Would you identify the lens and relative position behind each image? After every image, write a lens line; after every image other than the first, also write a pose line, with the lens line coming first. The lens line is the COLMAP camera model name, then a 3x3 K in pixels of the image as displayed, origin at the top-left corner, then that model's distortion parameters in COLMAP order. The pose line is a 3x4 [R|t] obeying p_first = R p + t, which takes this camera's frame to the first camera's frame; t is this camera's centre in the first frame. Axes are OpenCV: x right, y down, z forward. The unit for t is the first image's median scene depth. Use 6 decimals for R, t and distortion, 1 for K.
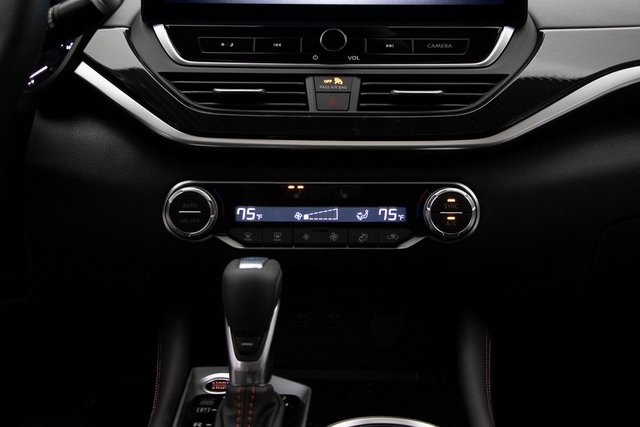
lens RADIAL K [[974.9, 0, 320.3], [0, 974.9, 200.2], [0, 0, 1]] dist [0.070686, 0.052348]
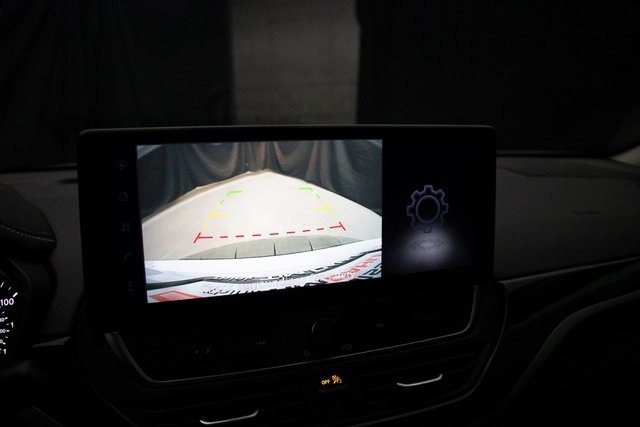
lens RADIAL K [[524.3, 0, 320.0], [0, 524.3, 213.5], [0, 0, 1]] dist [-0.203516, 0.186822]
pose [[0.933776, -0.070918, 0.350760, -0.150020], [0.052868, 0.996750, 0.060786, -0.304614], [-0.353930, -0.038217, 0.934491, 0.582078]]
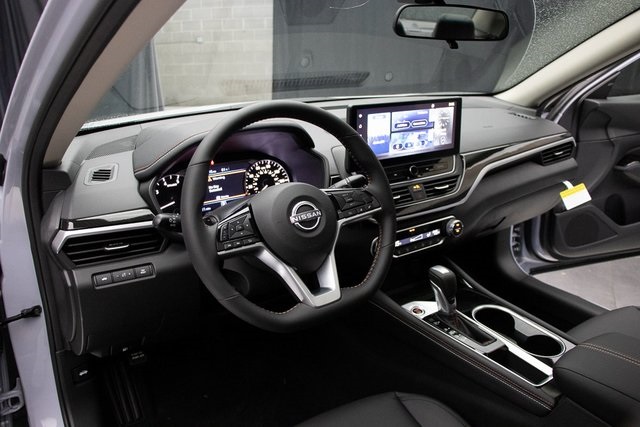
lens RADIAL K [[524.3, 0, 320.0], [0, 524.3, 213.5], [0, 0, 1]] dist [-0.203516, 0.186822]
pose [[0.827316, -0.191071, 0.528242, -0.956865], [0.072682, 0.968879, 0.236622, -0.404680], [-0.557015, -0.157367, 0.815457, 0.000752]]
